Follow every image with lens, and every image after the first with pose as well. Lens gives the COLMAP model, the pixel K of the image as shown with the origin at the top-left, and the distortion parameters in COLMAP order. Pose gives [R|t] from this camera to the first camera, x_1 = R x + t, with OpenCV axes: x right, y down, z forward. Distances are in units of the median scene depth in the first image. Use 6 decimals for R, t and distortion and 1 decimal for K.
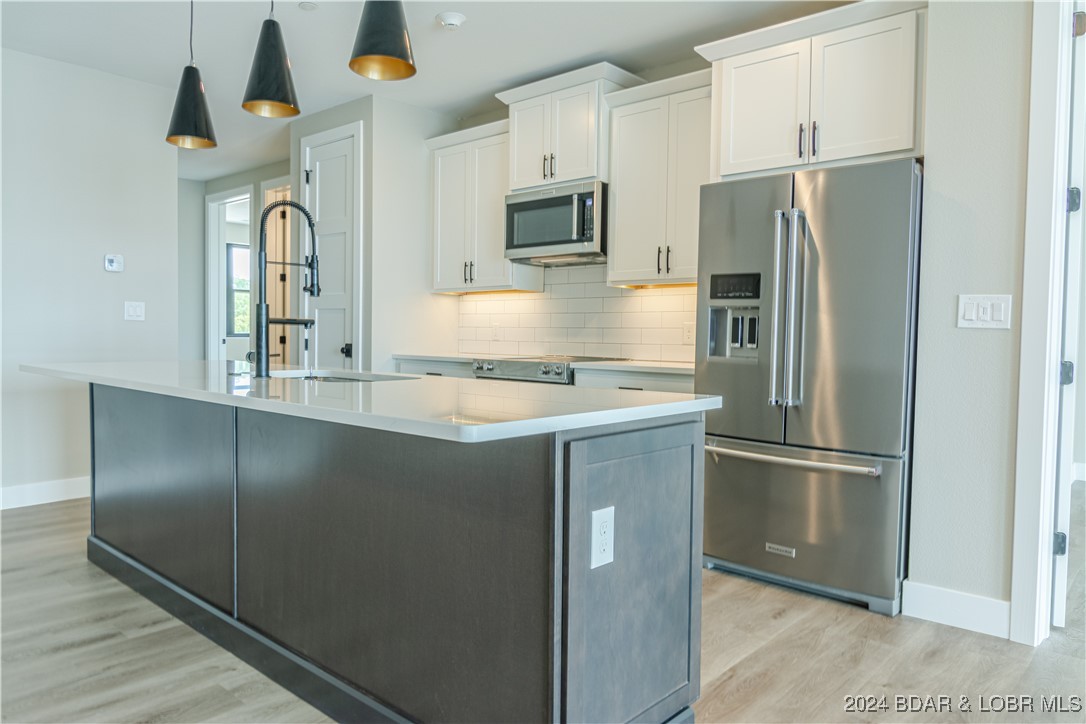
lens RADIAL K [[735.7, 0, 533.7], [0, 735.7, 366.1], [0, 0, 1]] dist [0.003834, -0.012608]
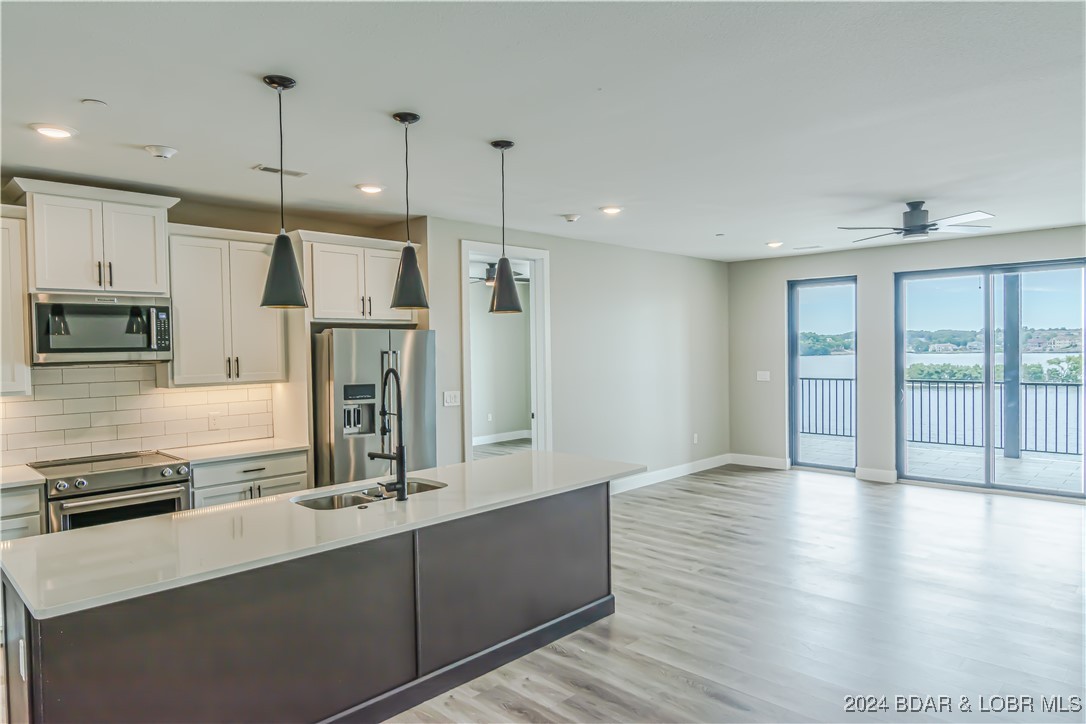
lens RADIAL K [[672.8, 0, 537.4], [0, 672.8, 357.7], [0, 0, 1]] dist [0.007992, -0.010265]
pose [[0.046362, -0.033516, 0.998362, -1.095398], [0.060831, 0.997677, 0.030668, -0.185613], [-0.997071, 0.059309, 0.048293, 0.463297]]
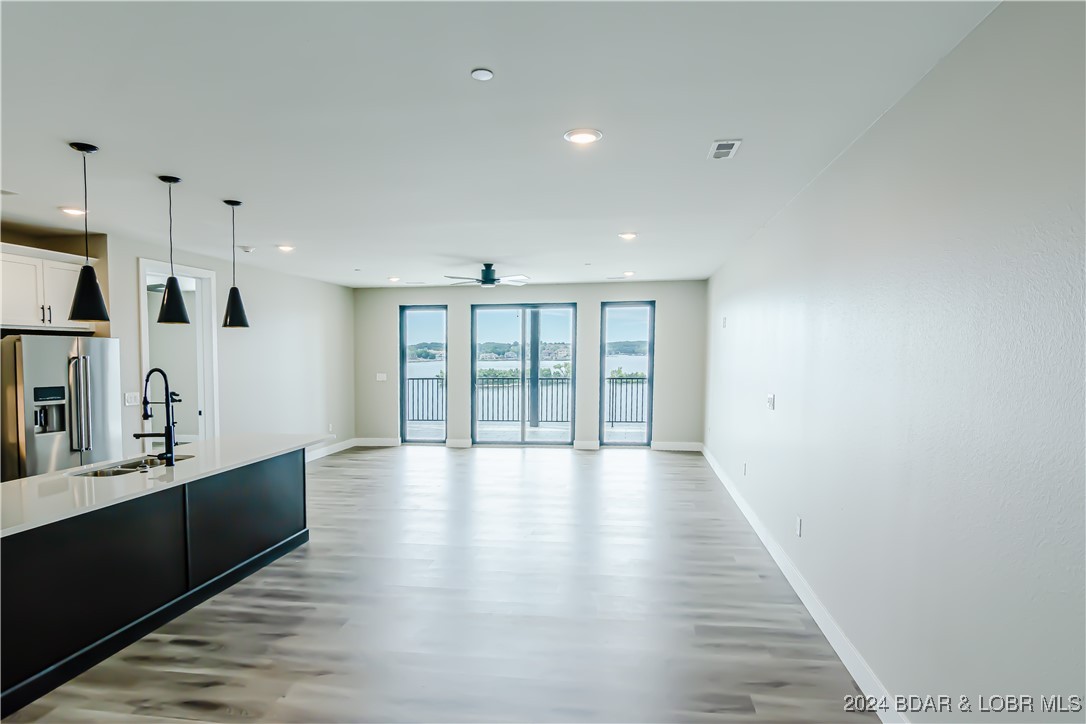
lens RADIAL K [[612.1, 0, 549.0], [0, 612.1, 368.4], [0, 0, 1]] dist [-0.000650, -0.008863]
pose [[-0.559011, -0.037085, 0.828330, -1.487028], [0.034716, 0.997076, 0.068068, -0.204522], [-0.828433, 0.066807, -0.556089, 0.721767]]
